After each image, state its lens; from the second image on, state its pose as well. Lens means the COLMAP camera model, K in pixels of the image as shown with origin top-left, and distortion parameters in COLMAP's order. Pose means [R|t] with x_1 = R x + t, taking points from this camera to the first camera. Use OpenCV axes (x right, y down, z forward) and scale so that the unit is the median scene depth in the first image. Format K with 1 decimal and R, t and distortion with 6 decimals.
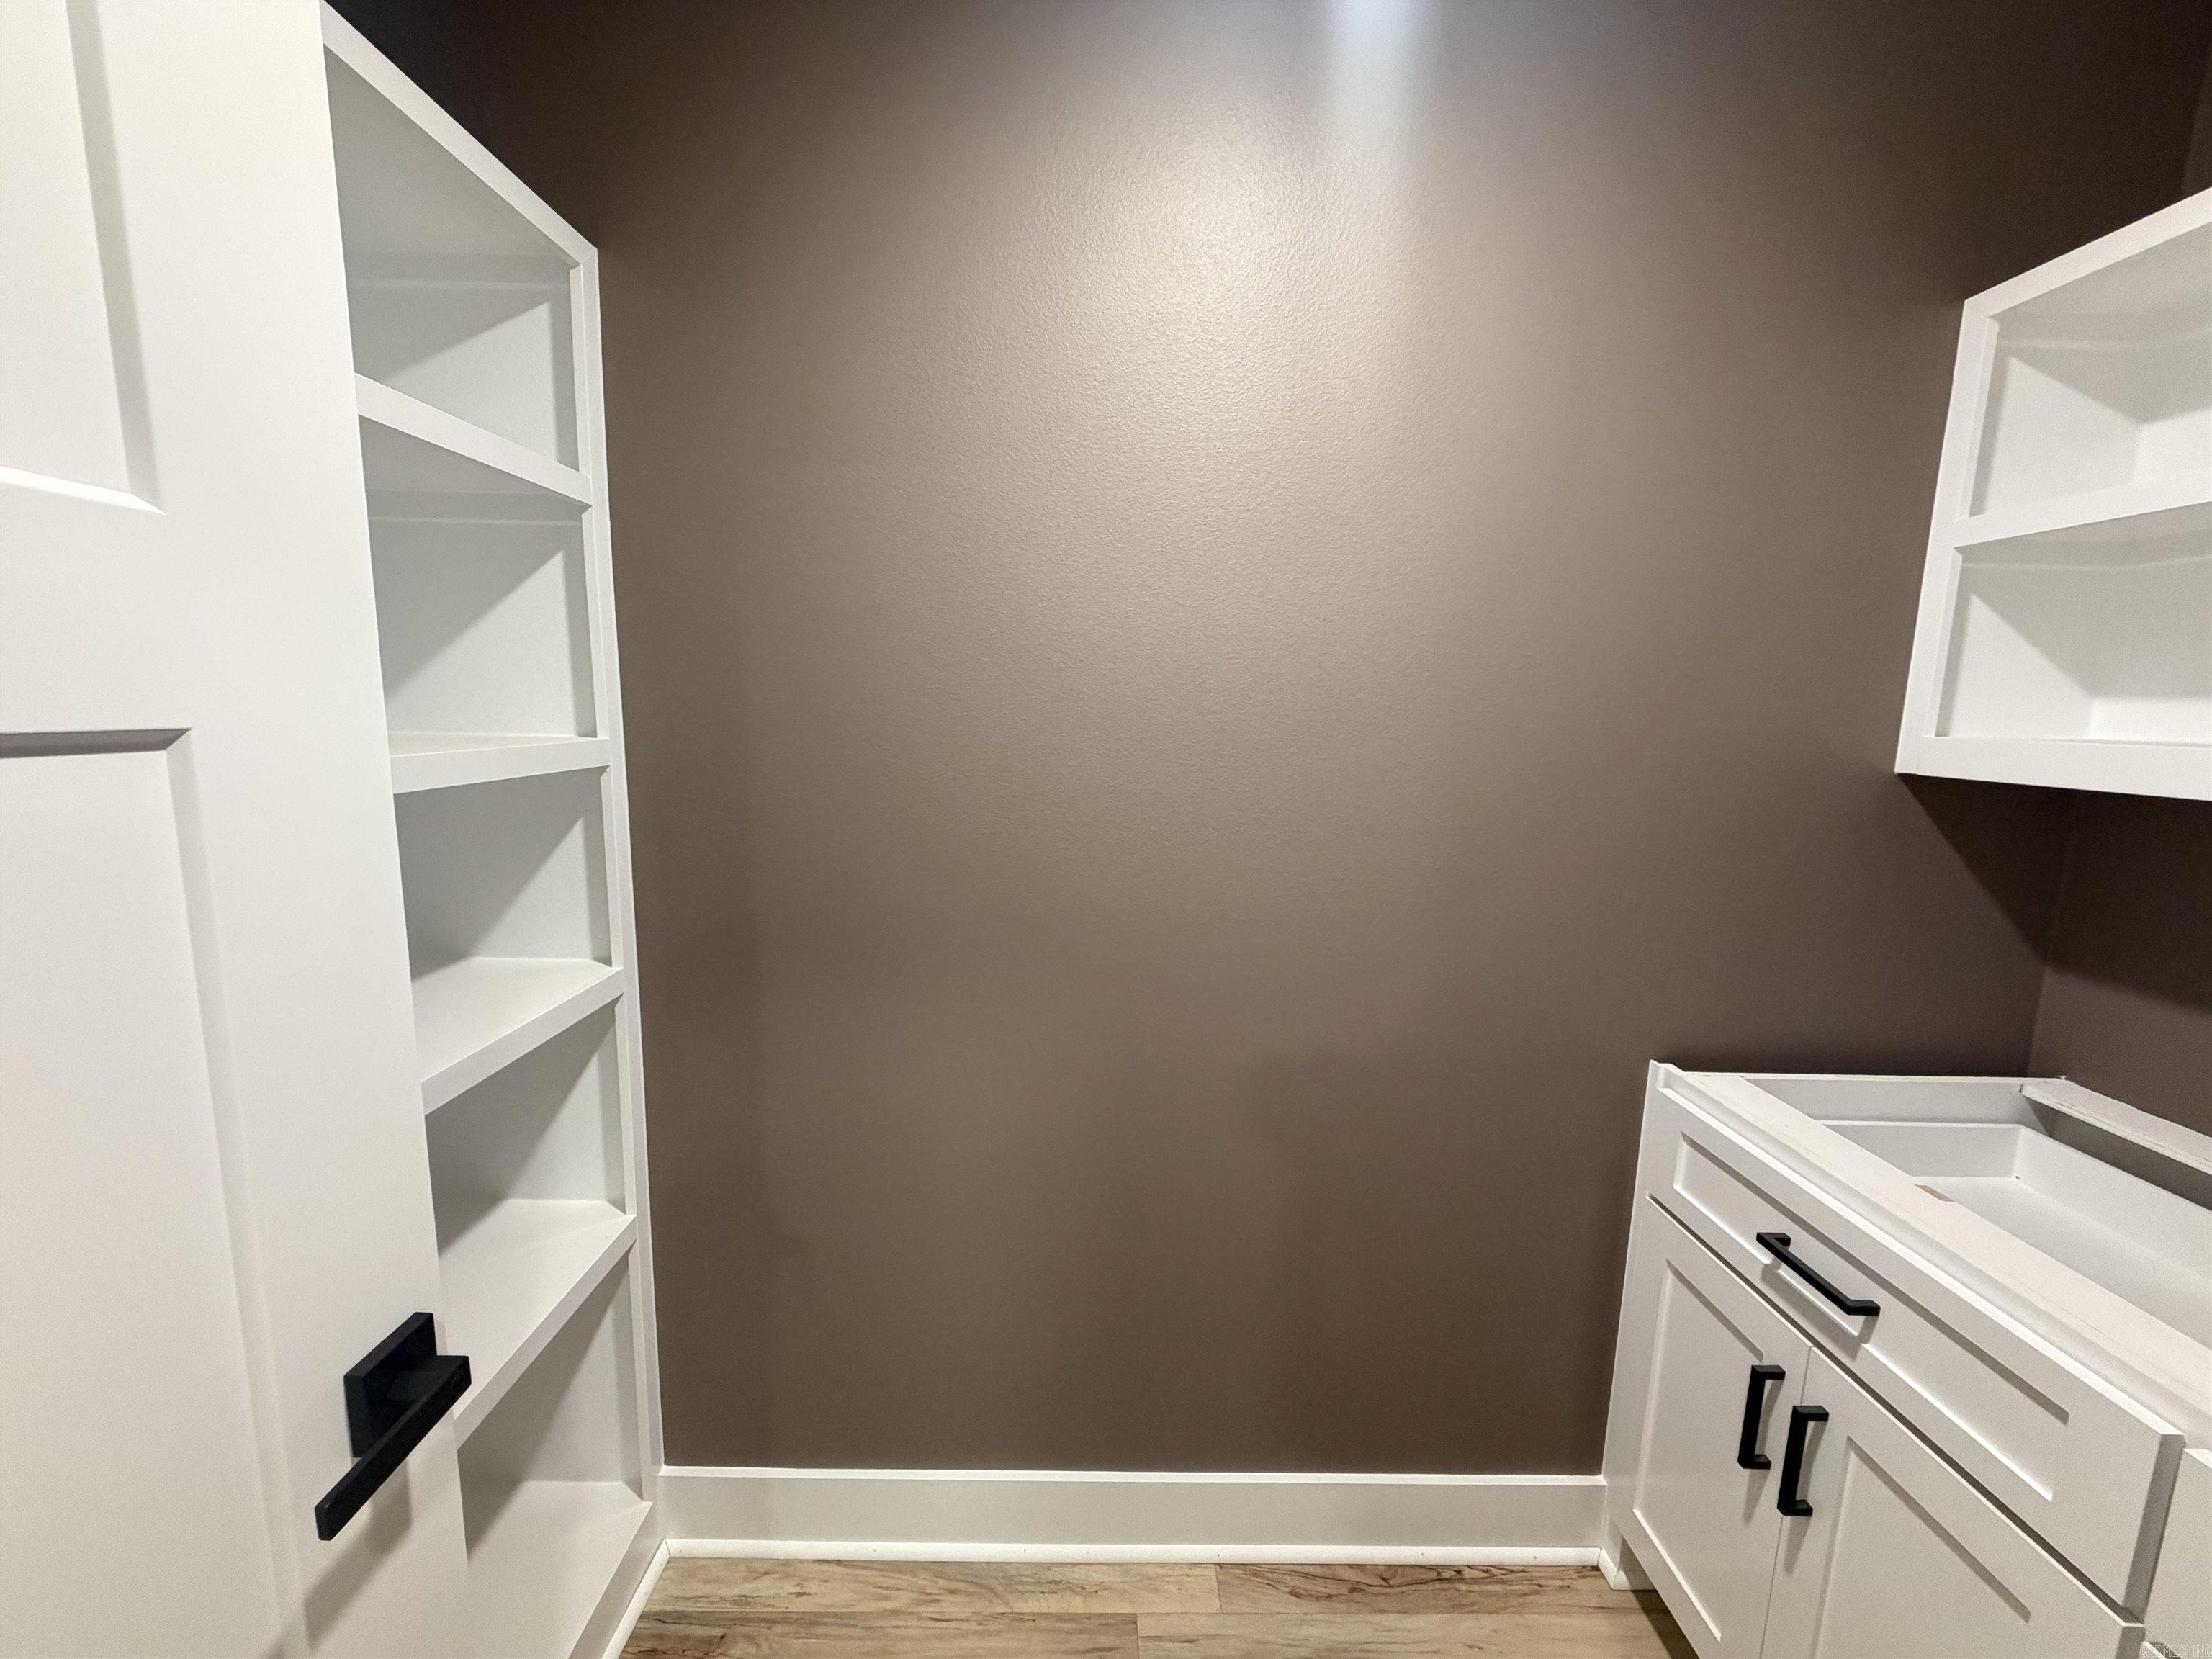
lens RADIAL K [[887.0, 0, 1103.1], [0, 887.0, 831.8], [0, 0, 1]] dist [-0.000187, 0.000377]
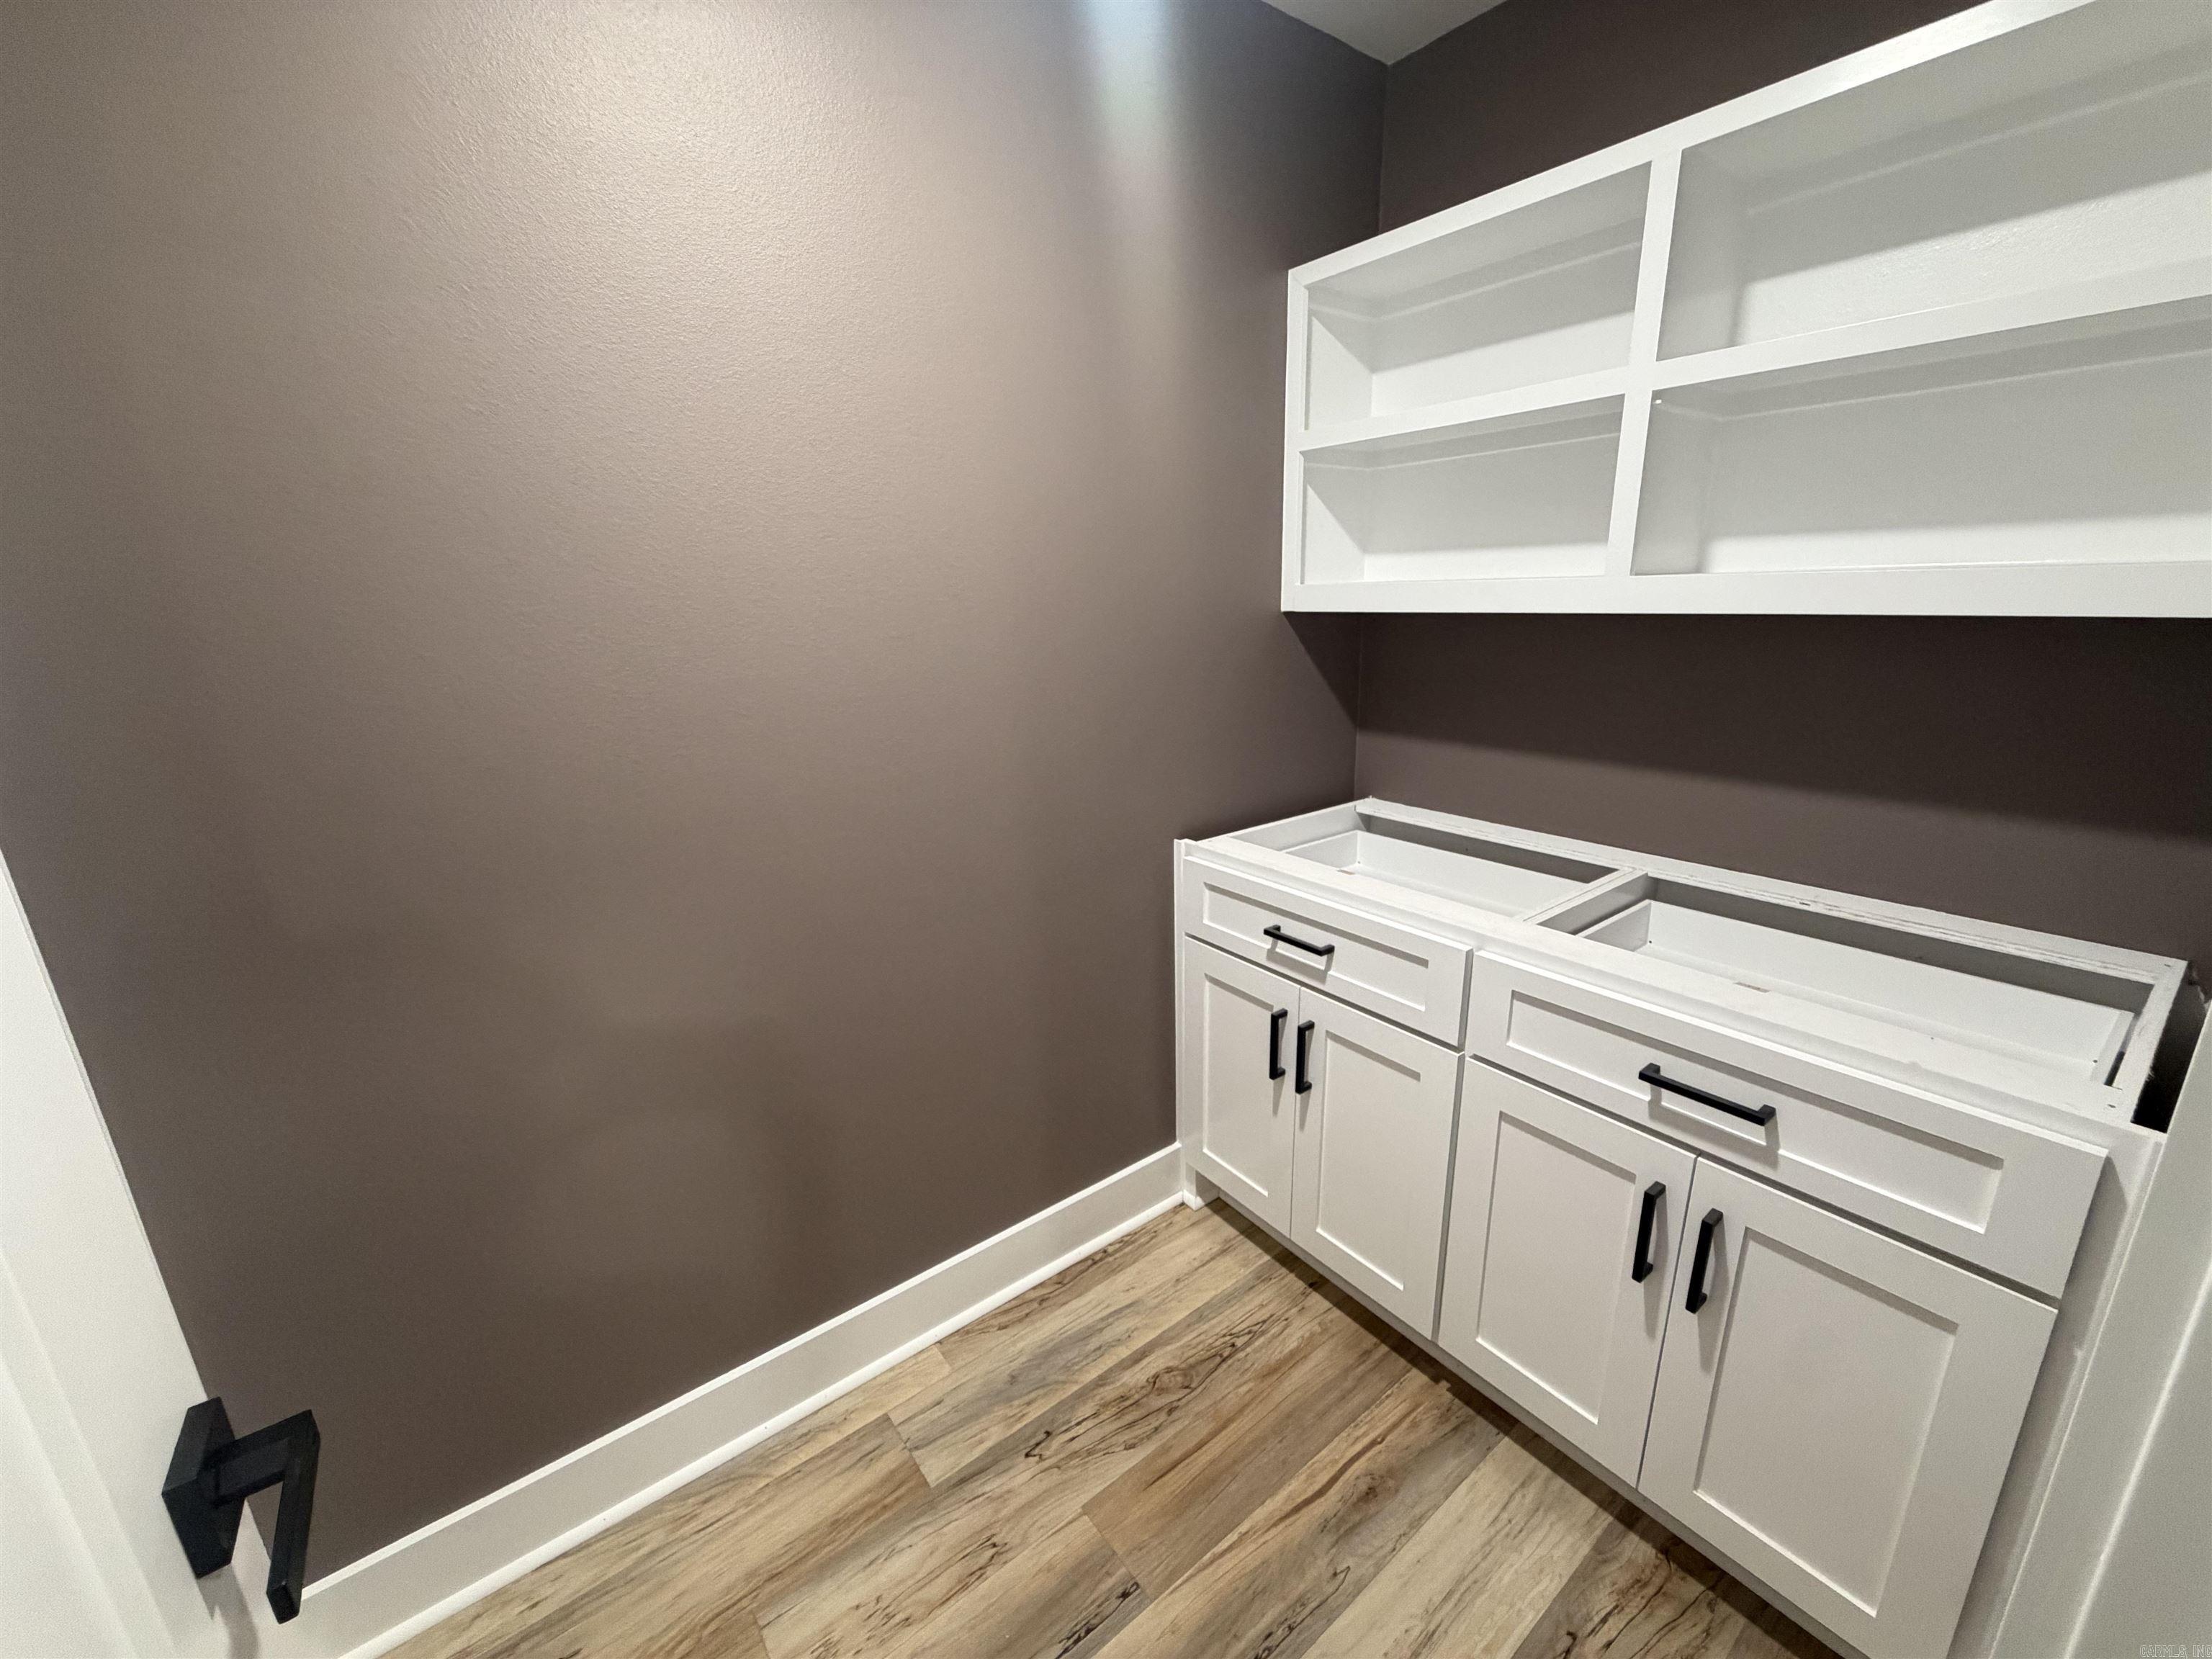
lens RADIAL K [[887.0, 0, 1110.5], [0, 887.0, 830.0], [0, 0, 1]] dist [-0.000187, 0.000377]
pose [[0.801858, -0.201347, 0.562569, -0.225515], [0.131202, 0.977868, 0.162975, 0.011170], [-0.582932, -0.056873, 0.810528, -0.038522]]
